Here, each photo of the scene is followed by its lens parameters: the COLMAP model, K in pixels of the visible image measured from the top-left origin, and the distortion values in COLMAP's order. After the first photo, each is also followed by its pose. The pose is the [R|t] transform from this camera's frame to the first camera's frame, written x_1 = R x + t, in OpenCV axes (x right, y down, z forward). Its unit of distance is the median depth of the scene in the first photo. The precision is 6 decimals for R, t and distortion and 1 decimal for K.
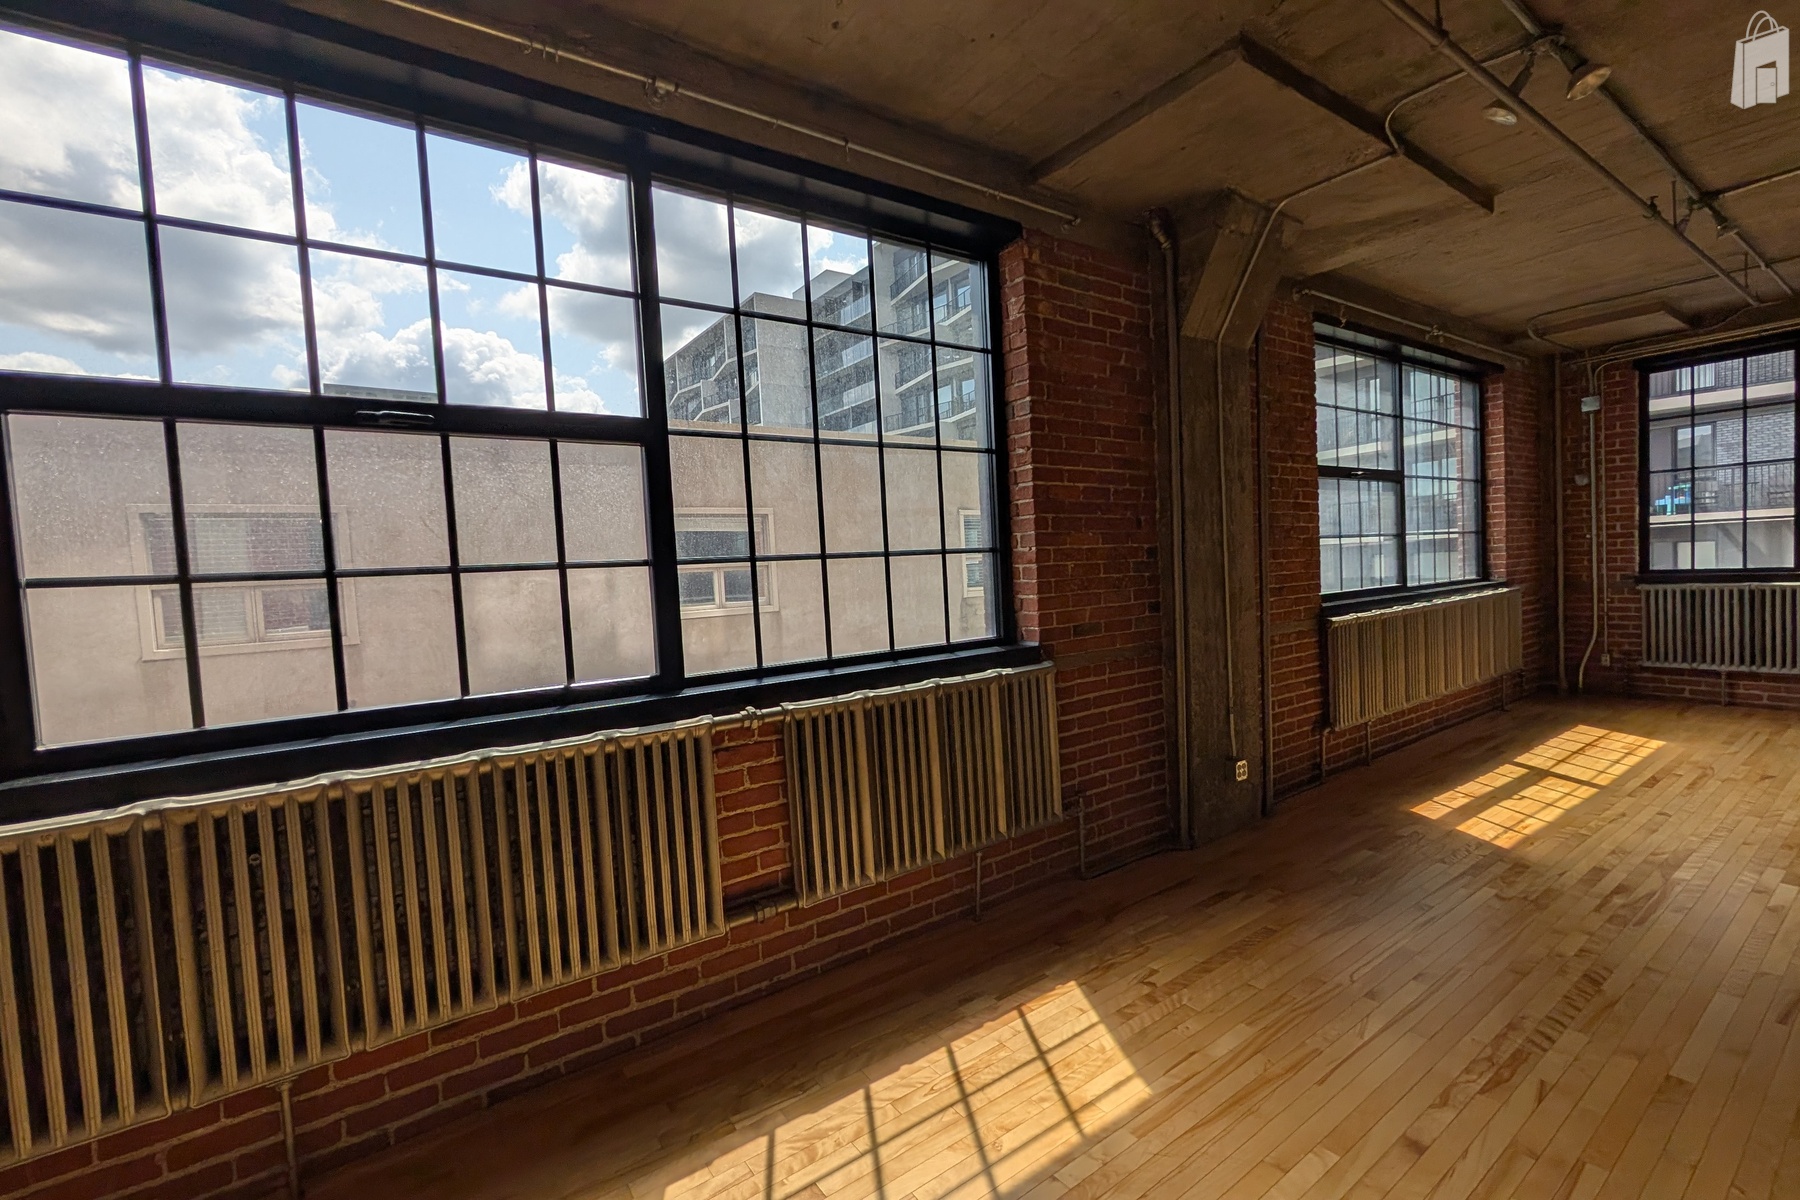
lens RADIAL K [[772.8, 0, 897.0], [0, 772.8, 606.9], [0, 0, 1]] dist [-0.001435, 0.000345]
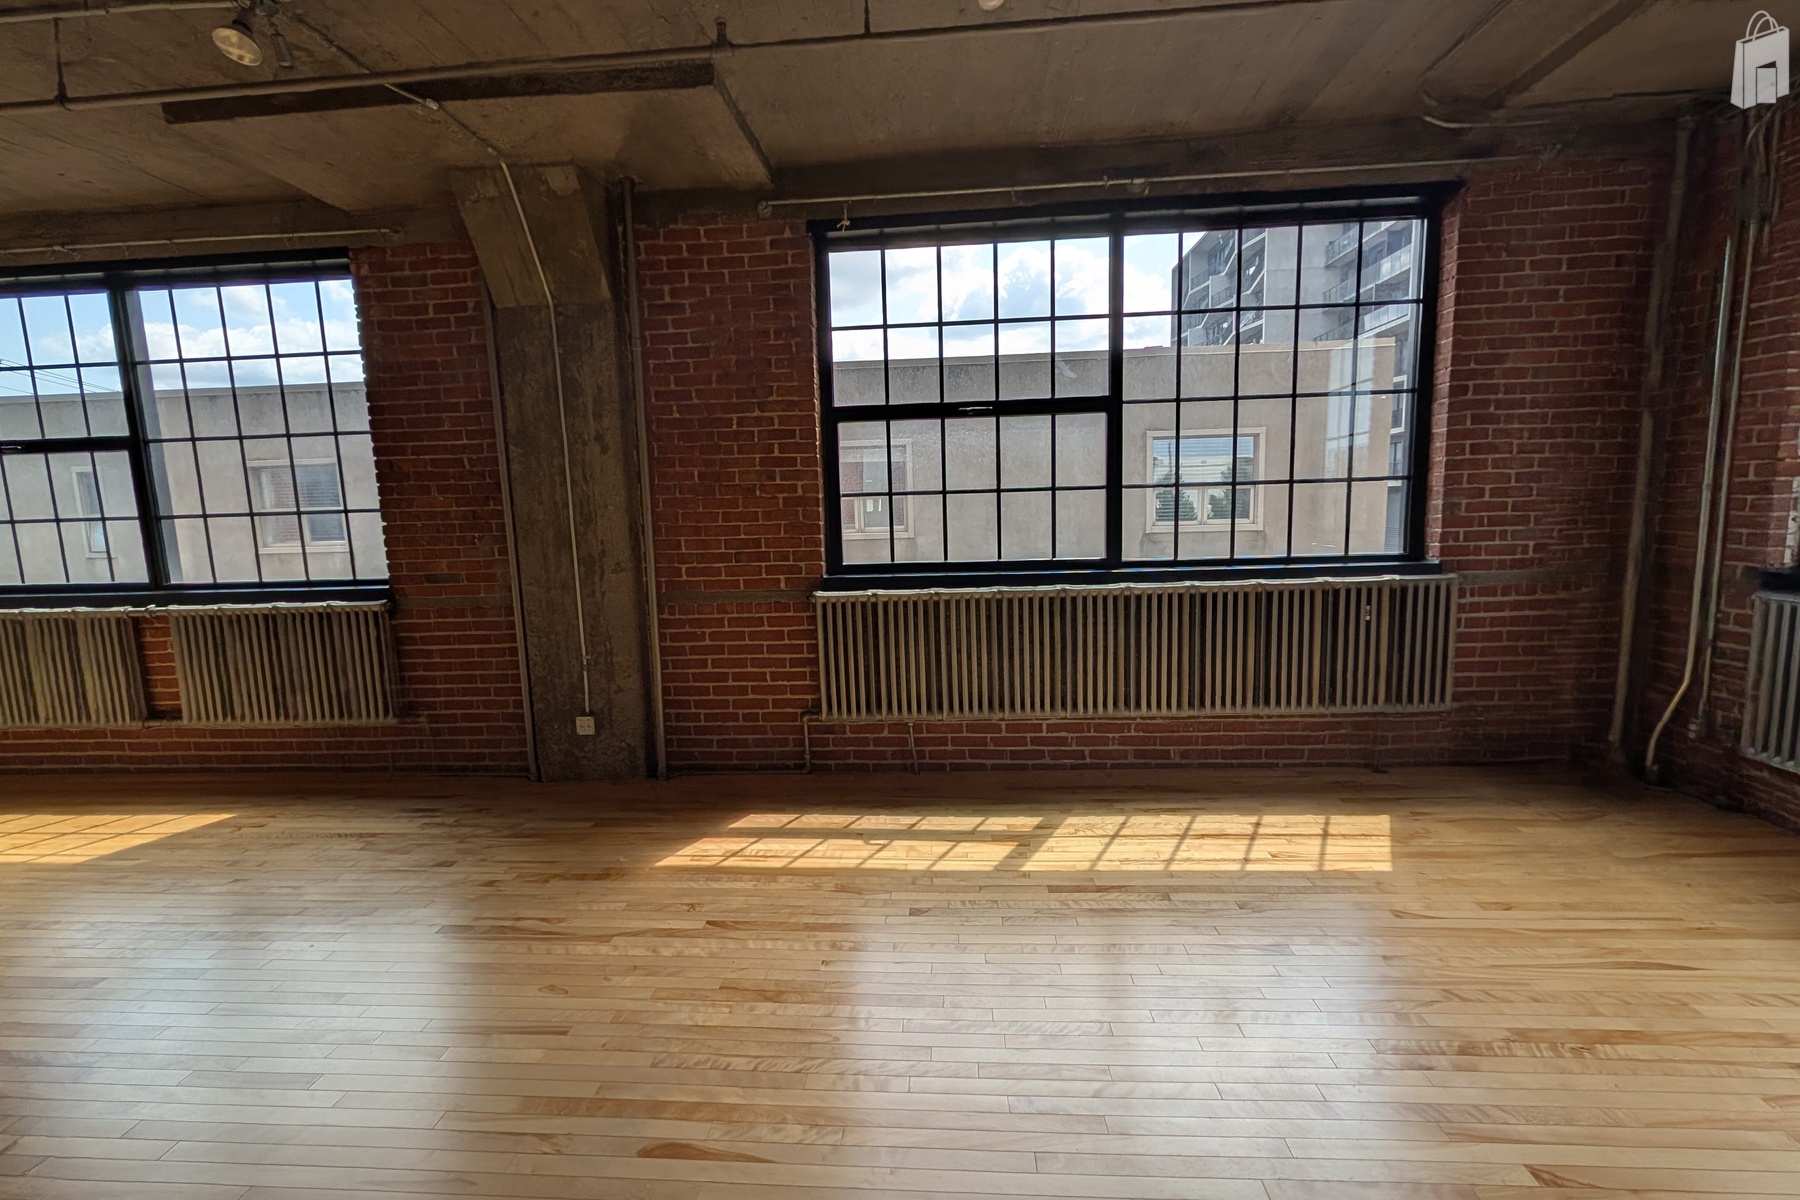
lens RADIAL K [[772.8, 0, 897.0], [0, 772.8, 606.9], [0, 0, 1]] dist [-0.001435, 0.000345]
pose [[0.774390, 0.111739, -0.622763, 1.379350], [-0.040279, 0.990992, 0.127723, -0.096456], [0.631425, -0.073823, 0.771915, 0.461216]]
